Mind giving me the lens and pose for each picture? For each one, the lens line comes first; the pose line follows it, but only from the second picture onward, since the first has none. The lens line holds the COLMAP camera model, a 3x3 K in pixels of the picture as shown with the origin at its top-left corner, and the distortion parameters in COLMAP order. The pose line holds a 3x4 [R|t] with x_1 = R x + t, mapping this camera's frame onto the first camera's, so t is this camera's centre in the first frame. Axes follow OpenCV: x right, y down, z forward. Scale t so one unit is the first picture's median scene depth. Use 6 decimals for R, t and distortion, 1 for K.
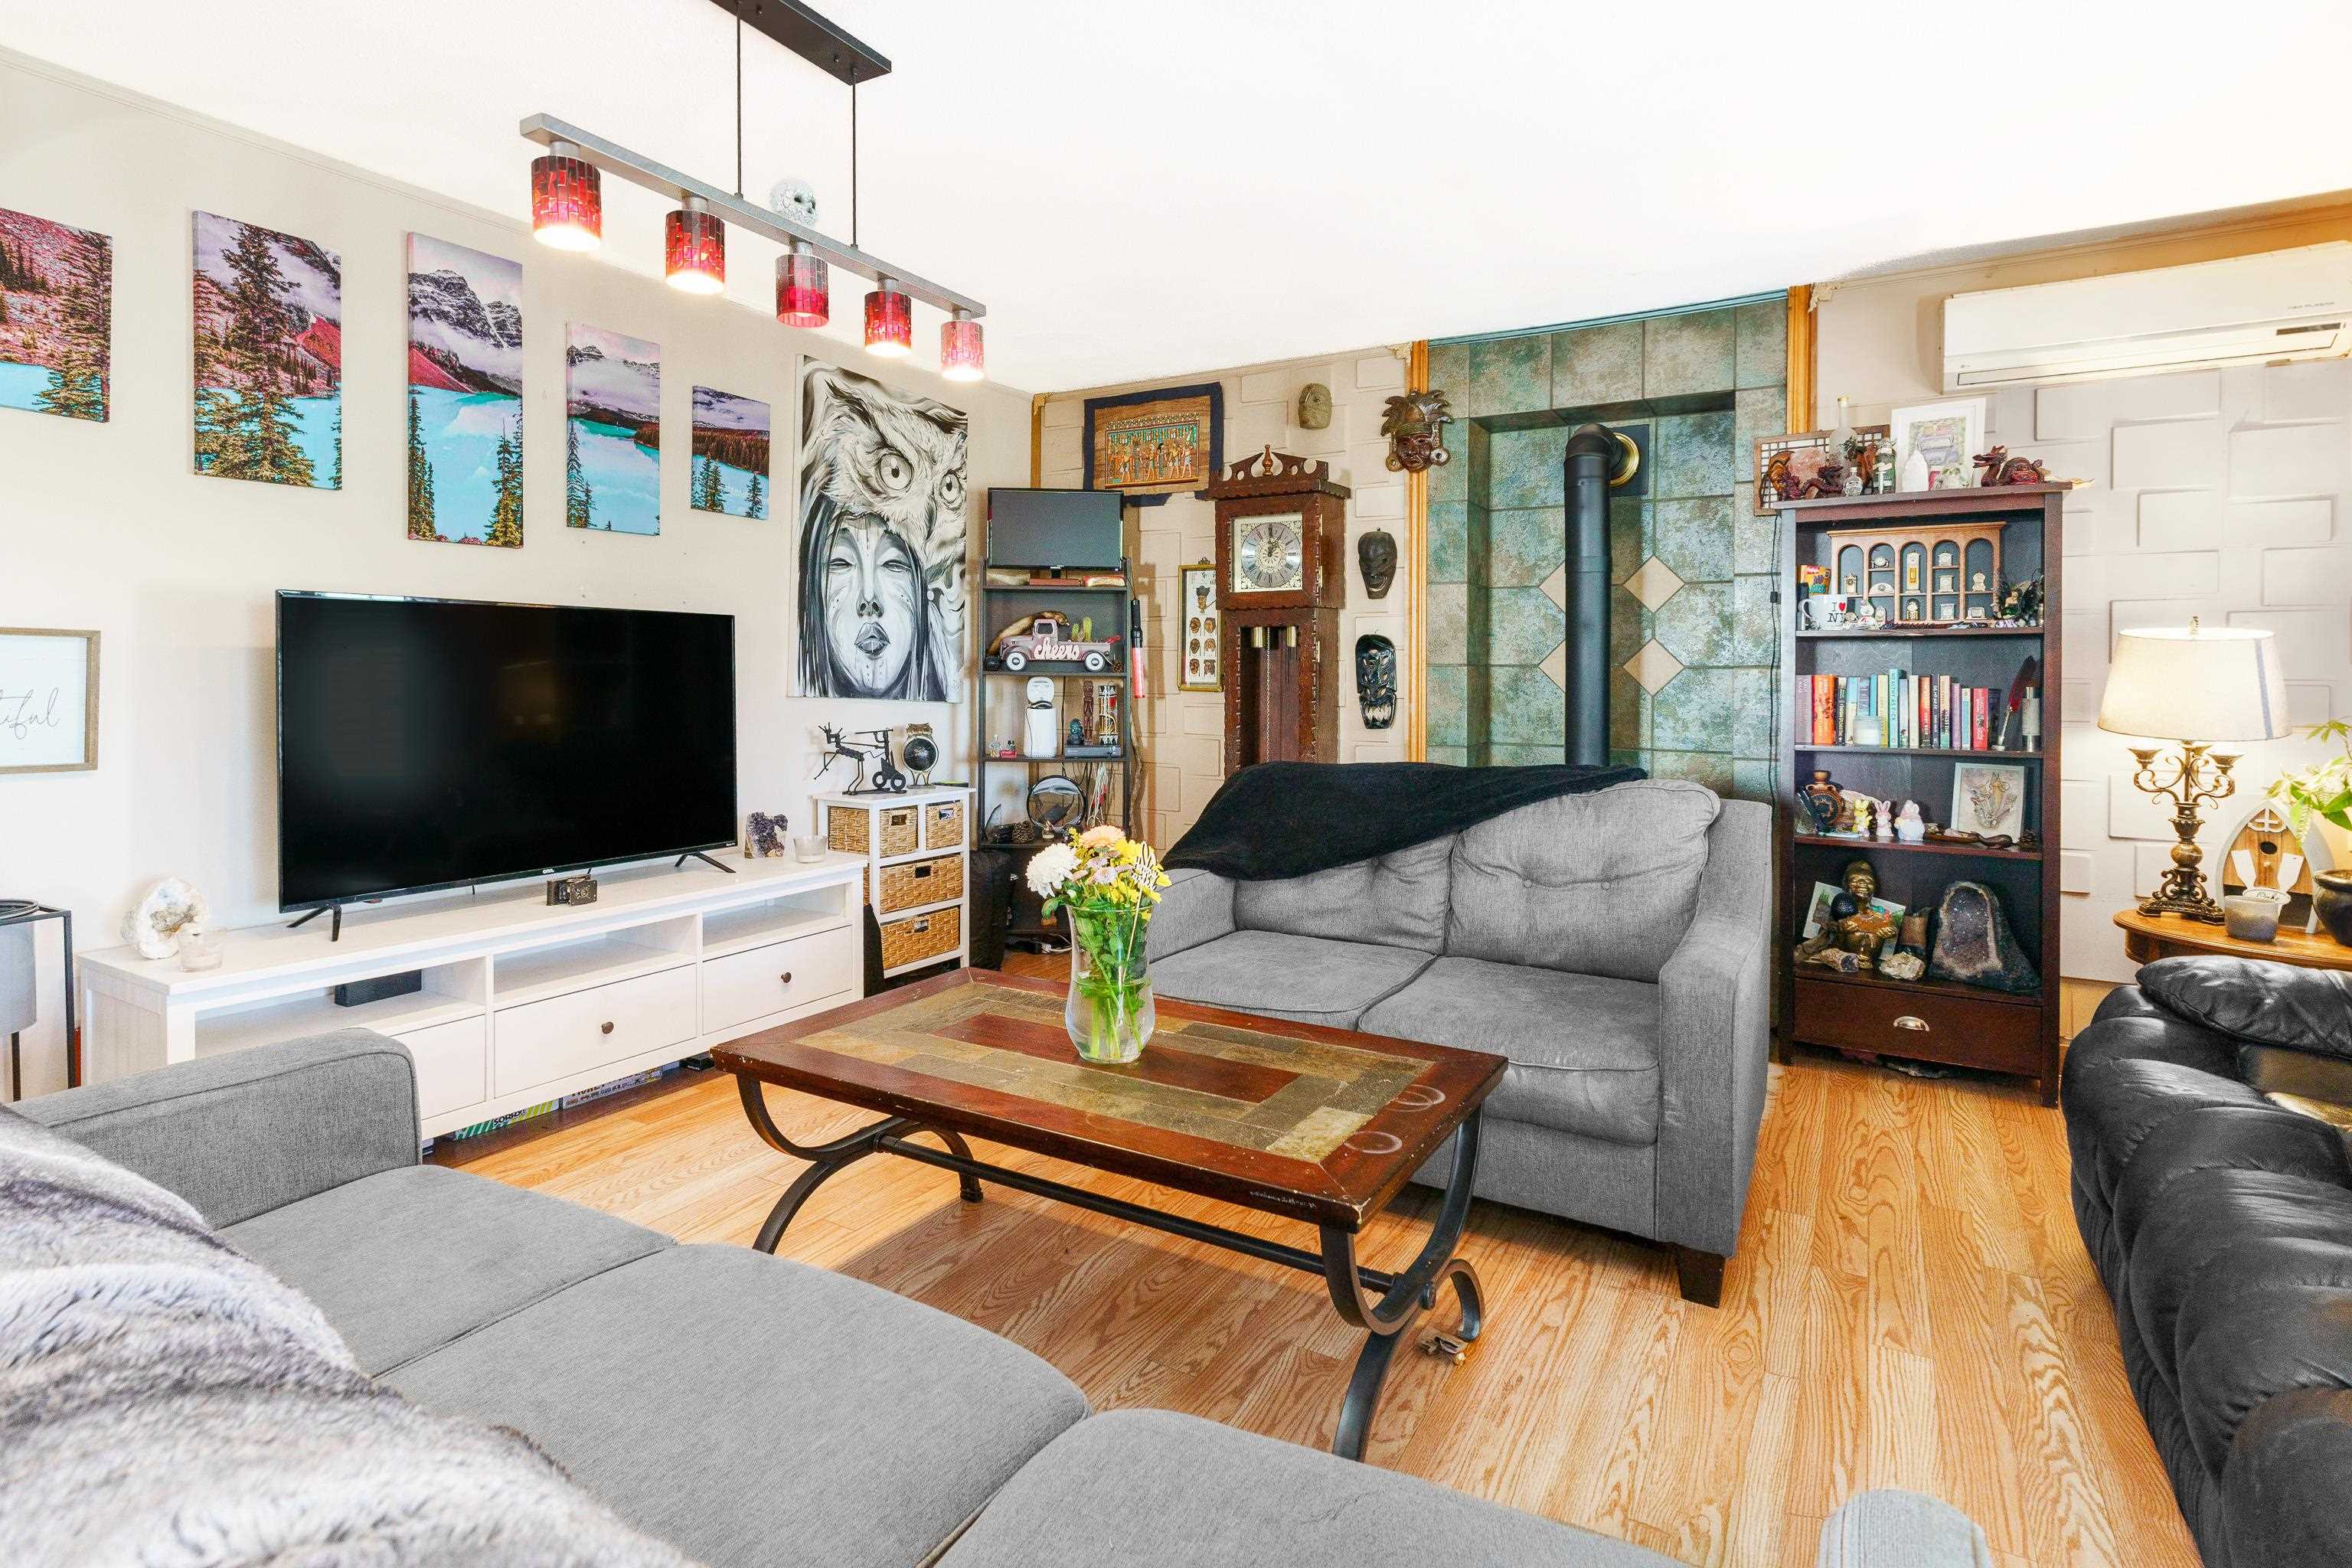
lens RADIAL K [[1184.6, 0, 1167.2], [0, 1184.6, 680.5], [0, 0, 1]] dist [0.011766, -0.000887]
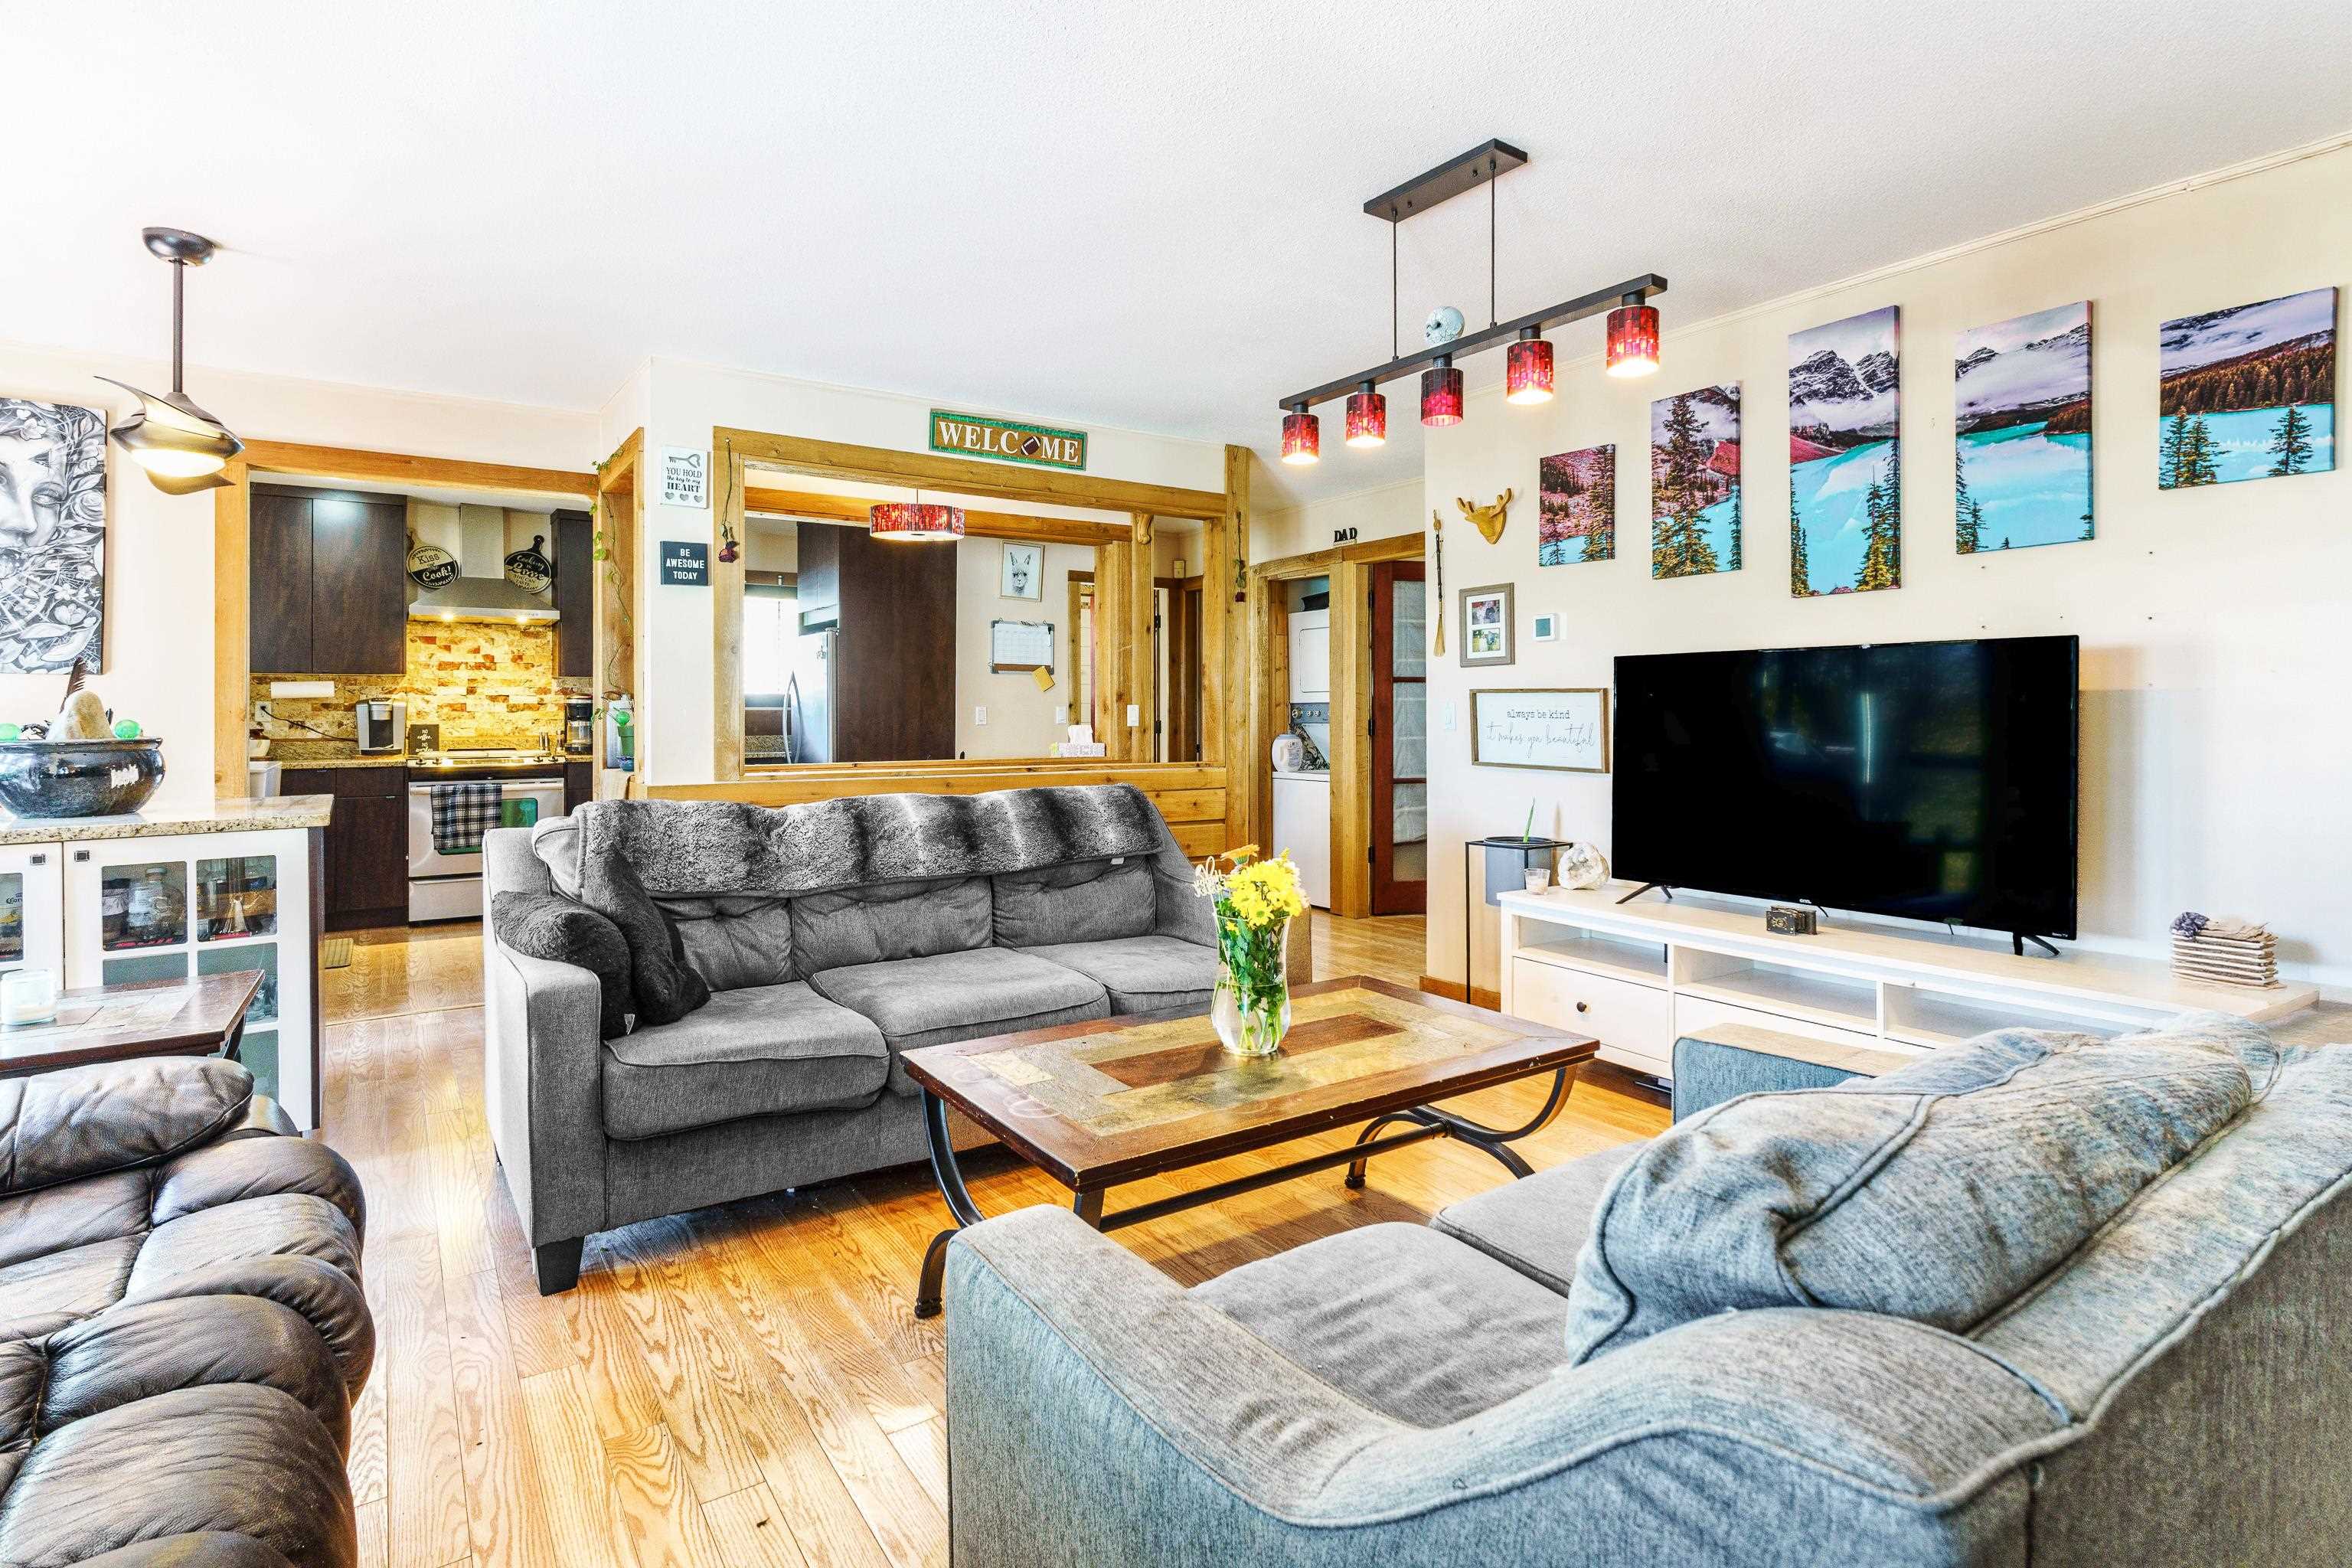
lens RADIAL K [[1168.6, 0, 1143.4], [0, 1168.6, 718.0], [0, 0, 1]] dist [-0.000017, -0.000219]
pose [[-0.441697, 0.001970, -0.897162, 0.541047], [-0.002069, 0.999993, 0.003214, -0.003115], [0.897162, 0.003276, -0.441690, 0.754867]]
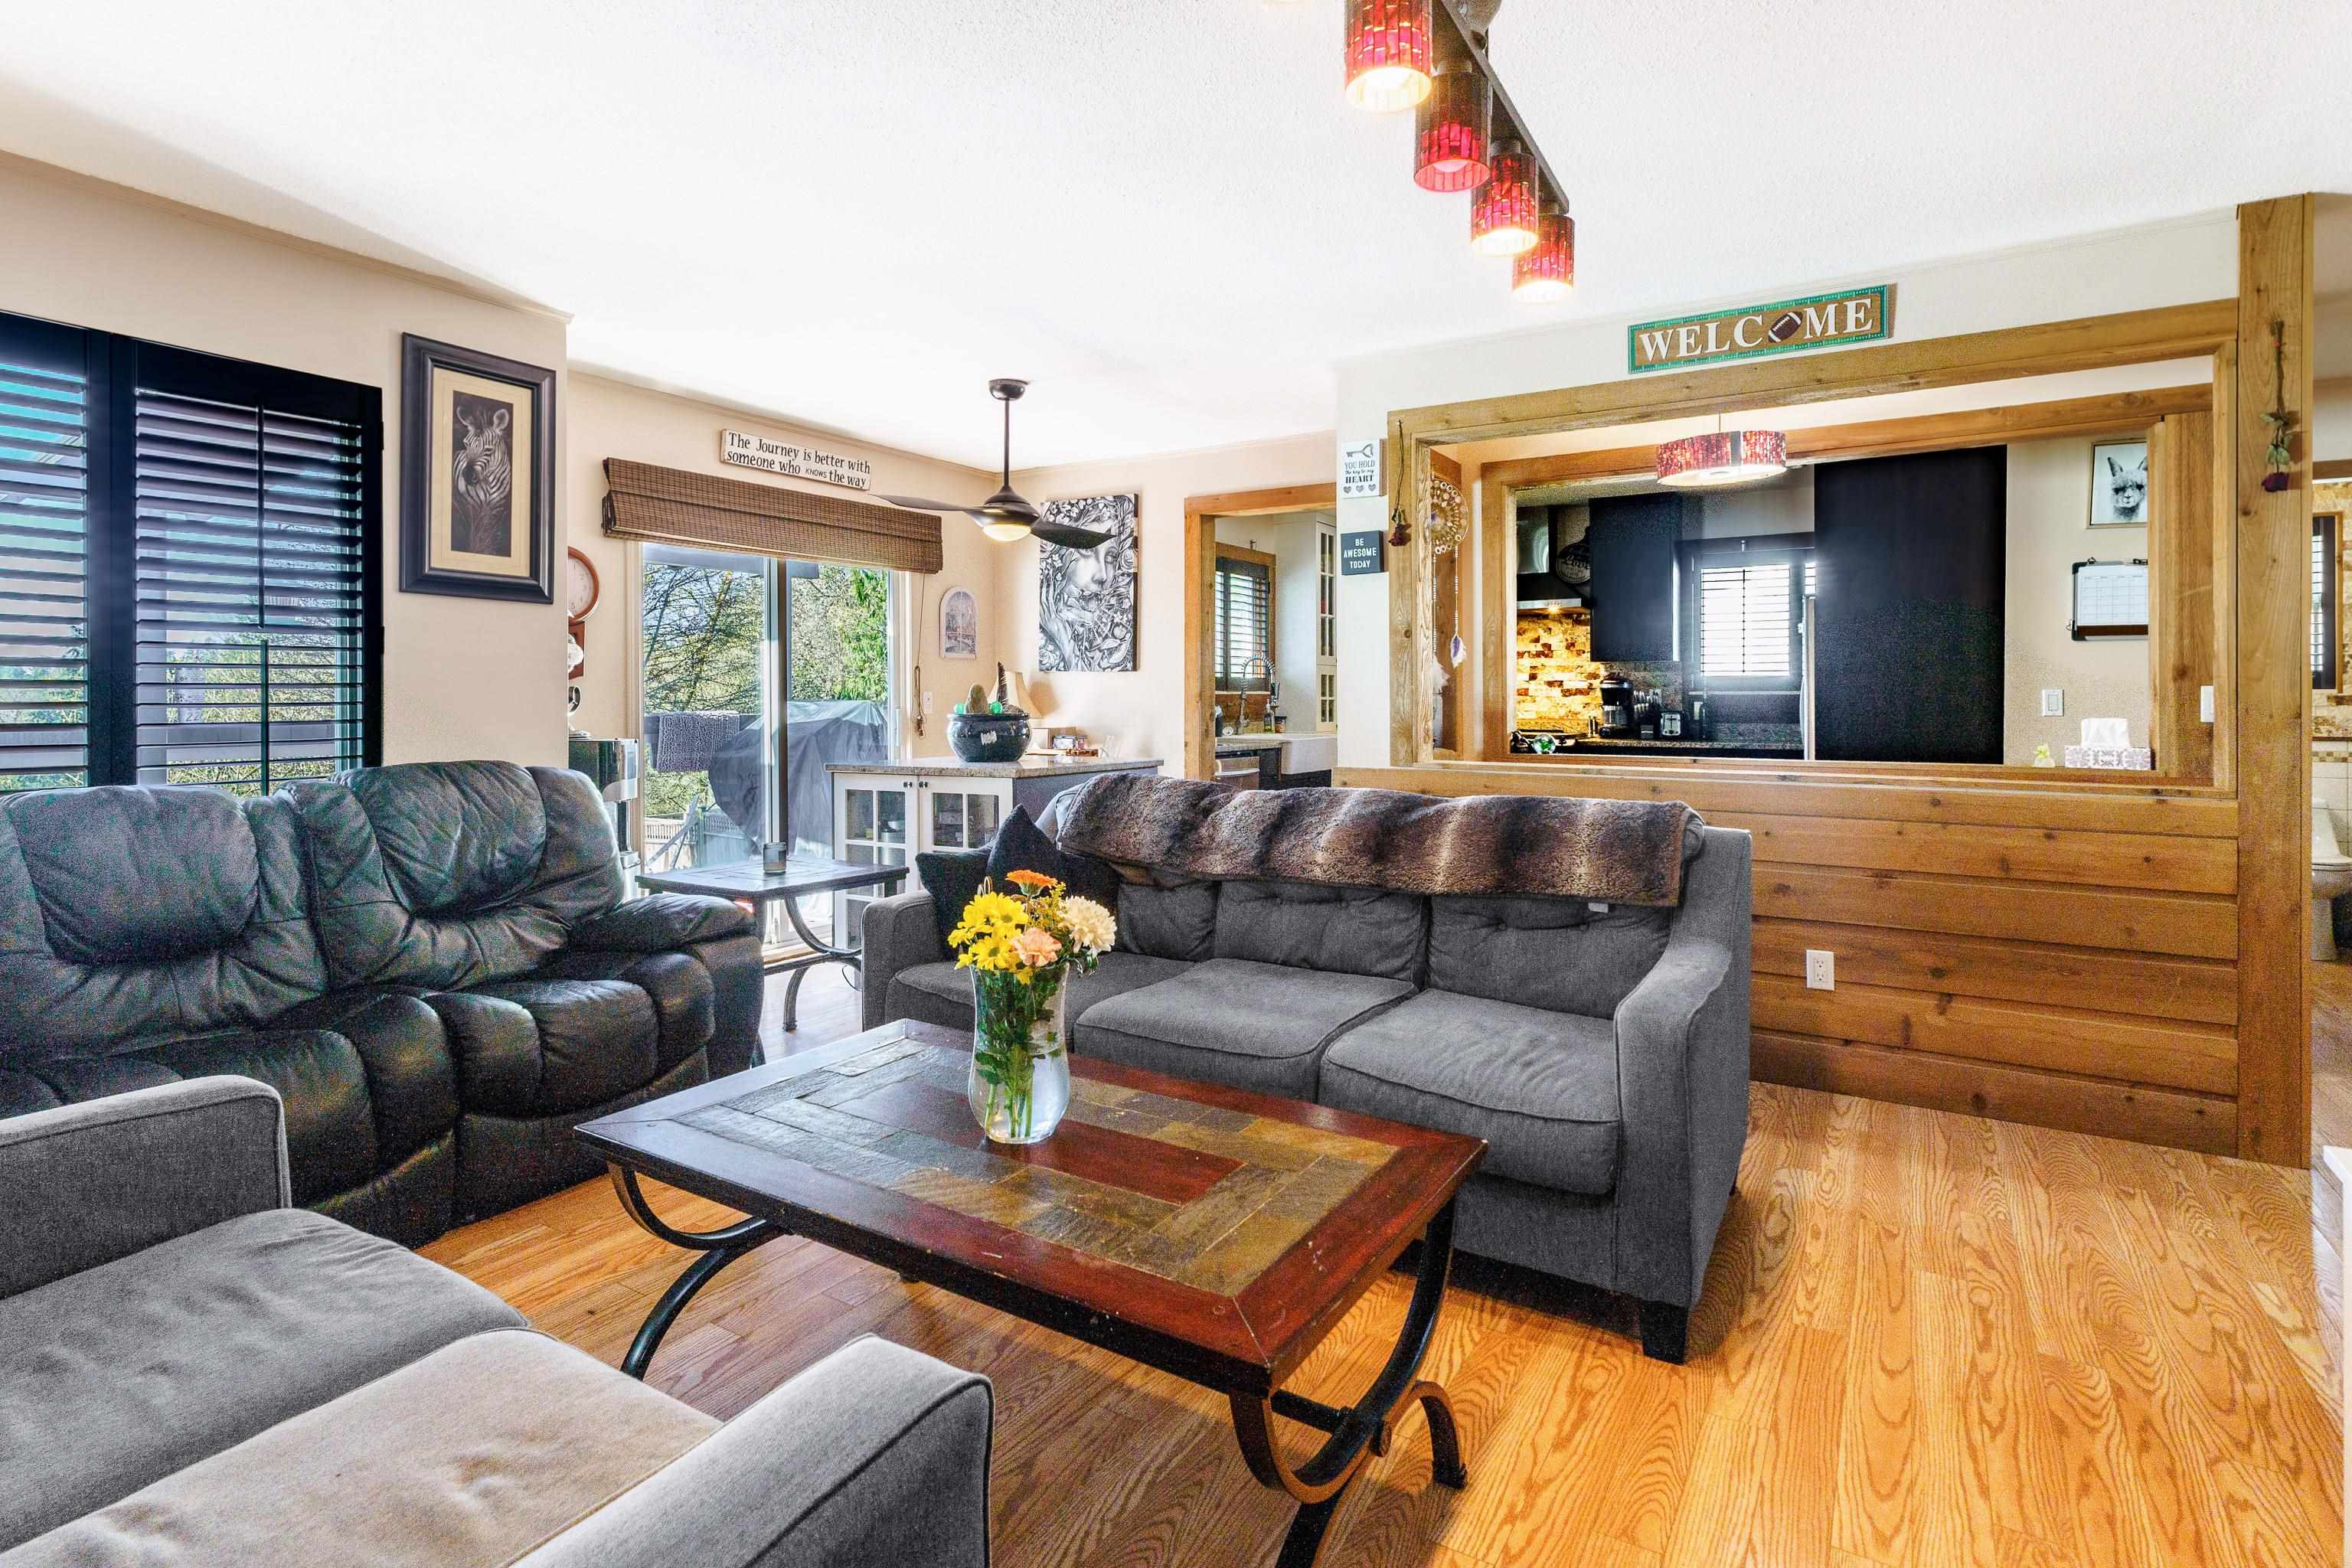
lens RADIAL K [[1144.5, 0, 1178.8], [0, 1144.5, 698.0], [0, 0, 1]] dist [-0.002108, -0.000575]
pose [[-0.999532, -0.003790, 0.030370, -0.116778], [-0.003683, 0.999987, 0.003594, -0.006448], [-0.030383, 0.003481, -0.999532, 0.997785]]
